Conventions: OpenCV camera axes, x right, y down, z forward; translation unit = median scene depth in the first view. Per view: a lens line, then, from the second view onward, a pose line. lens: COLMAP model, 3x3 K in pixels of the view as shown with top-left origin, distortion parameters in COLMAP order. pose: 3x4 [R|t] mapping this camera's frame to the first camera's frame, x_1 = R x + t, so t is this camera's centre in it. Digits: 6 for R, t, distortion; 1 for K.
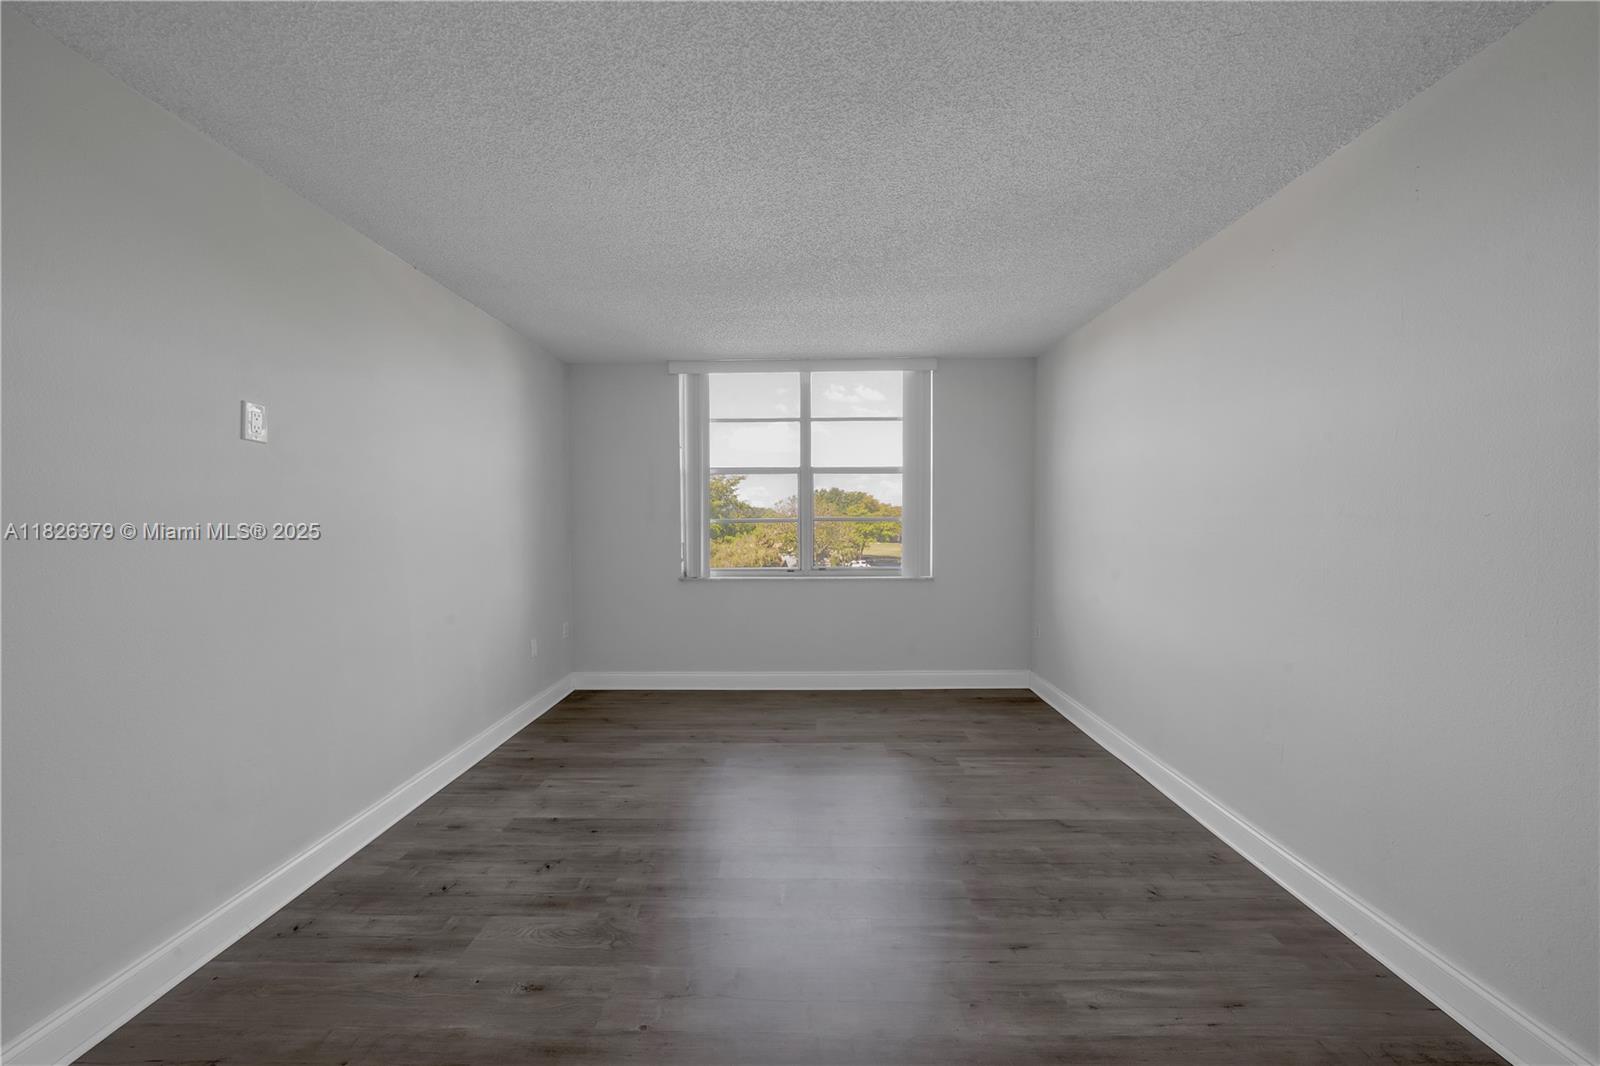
lens RADIAL K [[561.1, 0, 796.1], [0, 561.1, 538.8], [0, 0, 1]] dist [-0.002462, 0.000108]
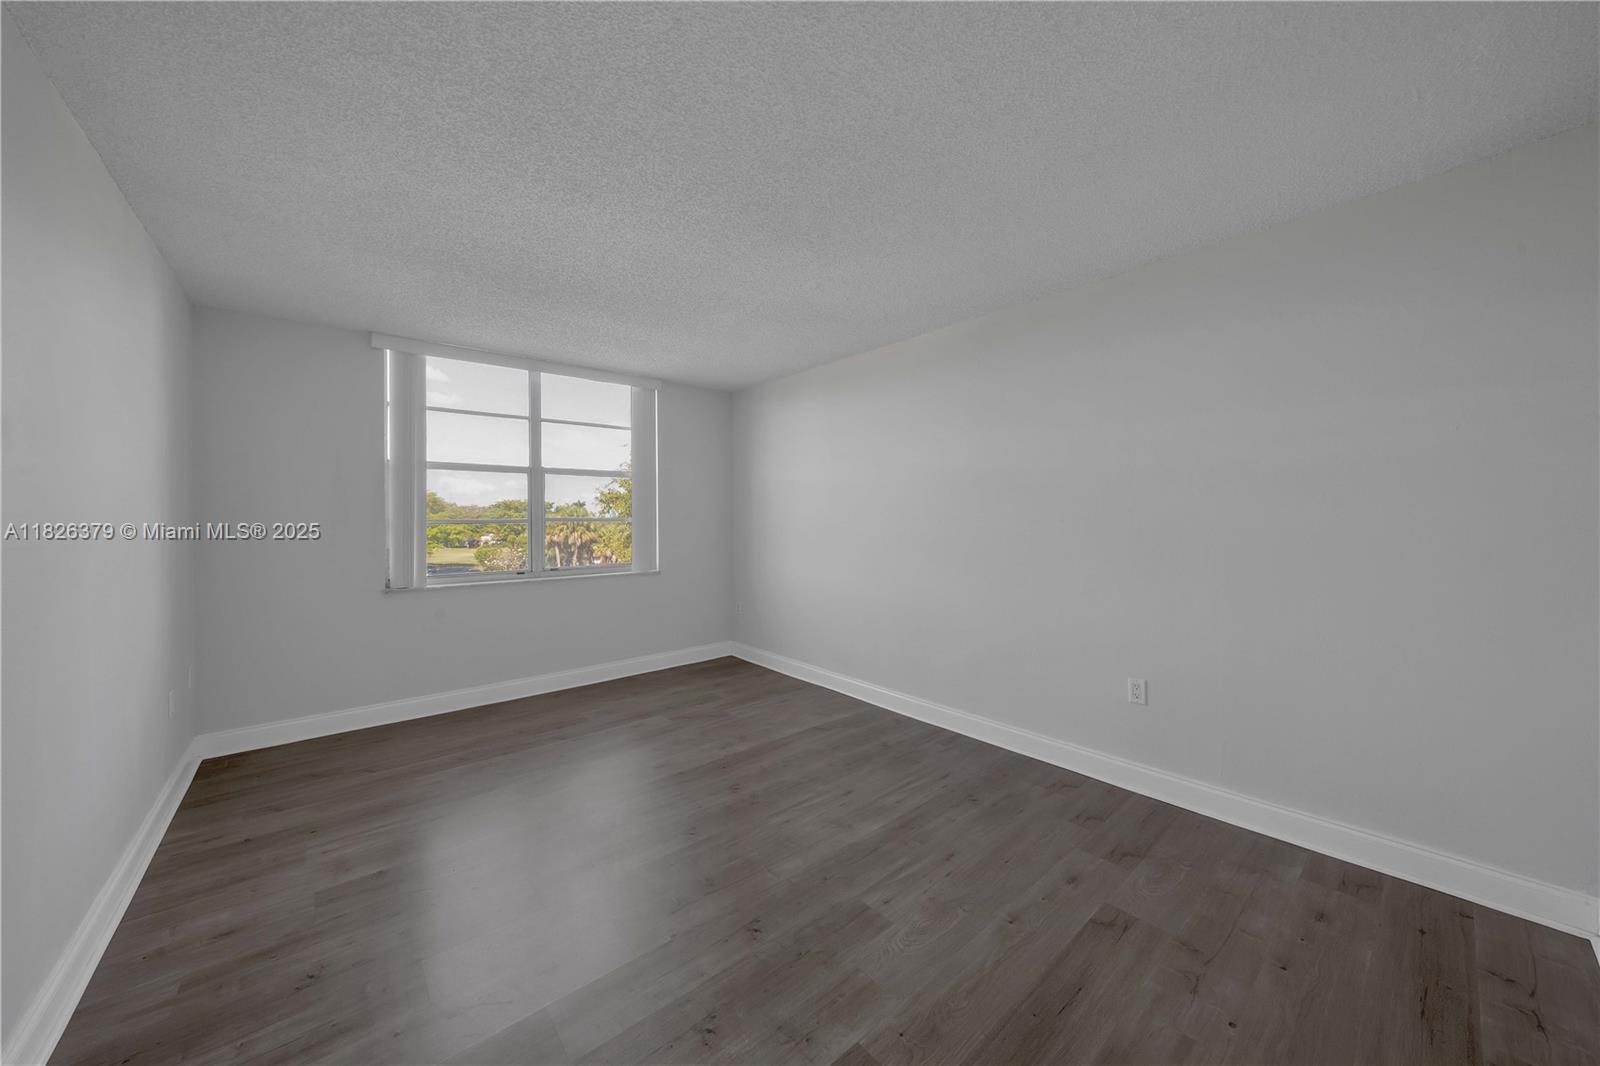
lens RADIAL K [[561.1, 0, 796.9], [0, 561.1, 521.1], [0, 0, 1]] dist [-0.002462, 0.000108]
pose [[0.750883, -0.003442, 0.660426, -0.298083], [0.026073, 0.999361, -0.024435, 0.003460], [-0.659920, 0.035567, 0.750494, -0.041266]]
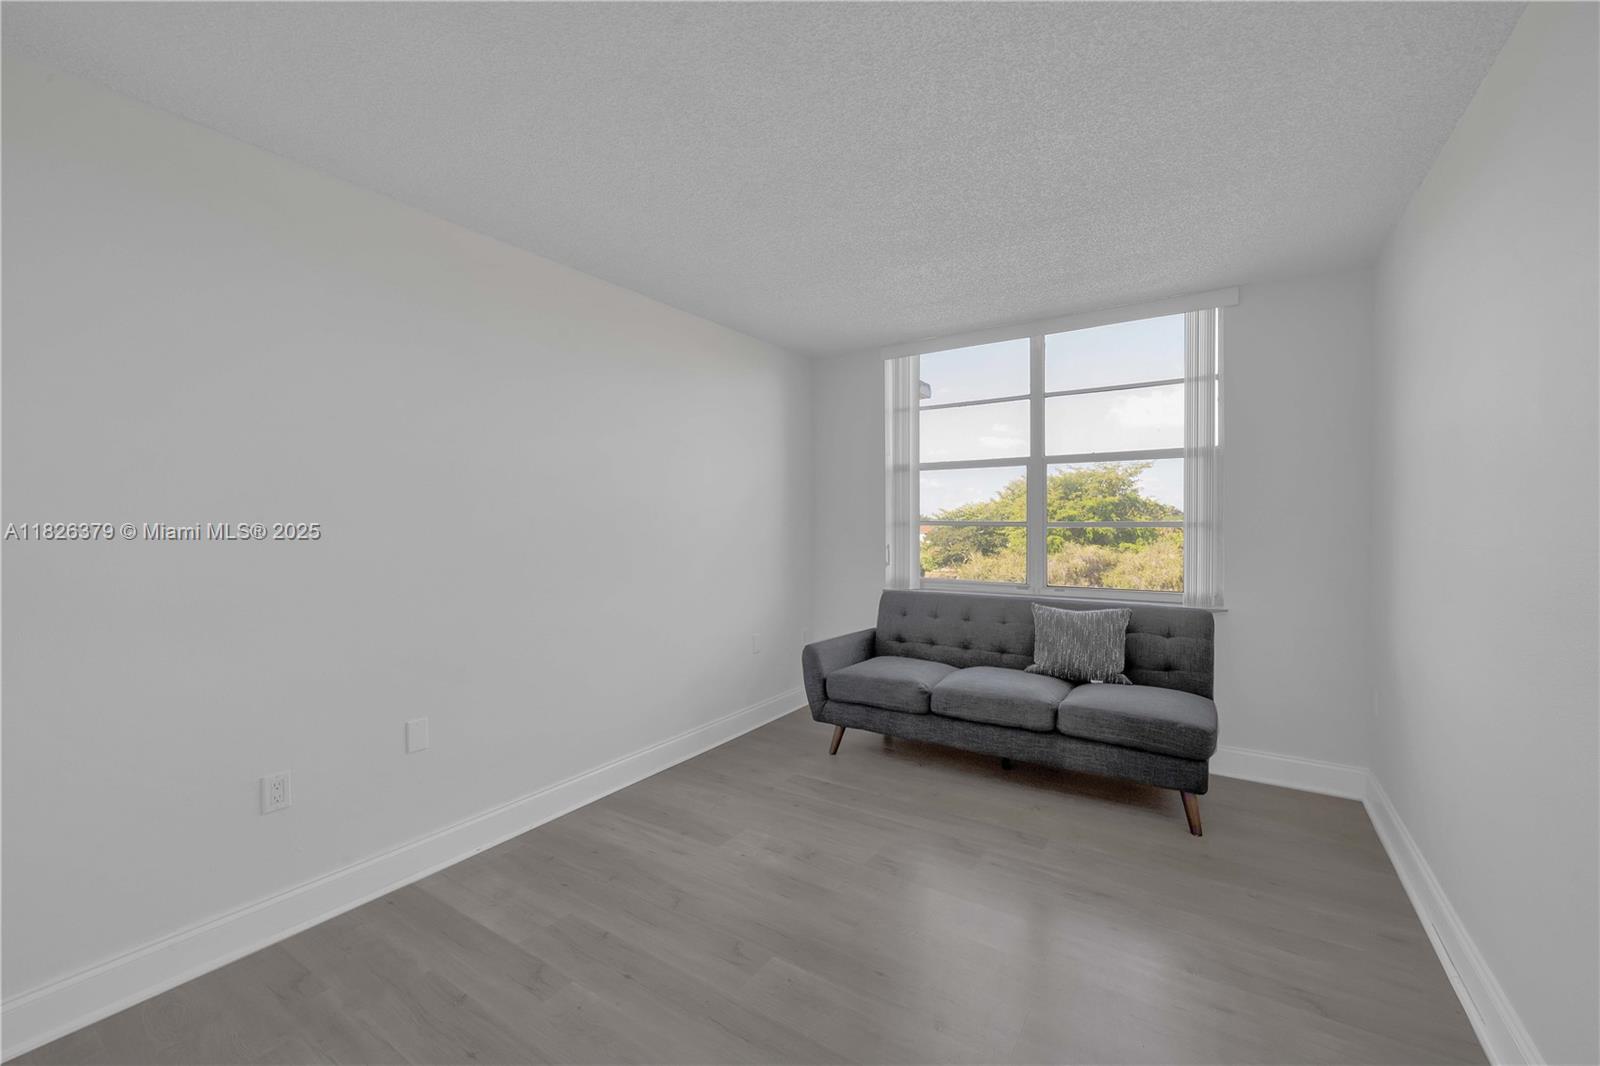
lens RADIAL K [[674.9, 0, 793.6], [0, 674.9, 536.1], [0, 0, 1]] dist [0.003584, -0.000031]
pose [[0.831353, 0.013062, -0.555591, 0.268528], [-0.019583, 0.999791, -0.005797, -0.003924], [0.555400, 0.015699, 0.831435, 0.028652]]
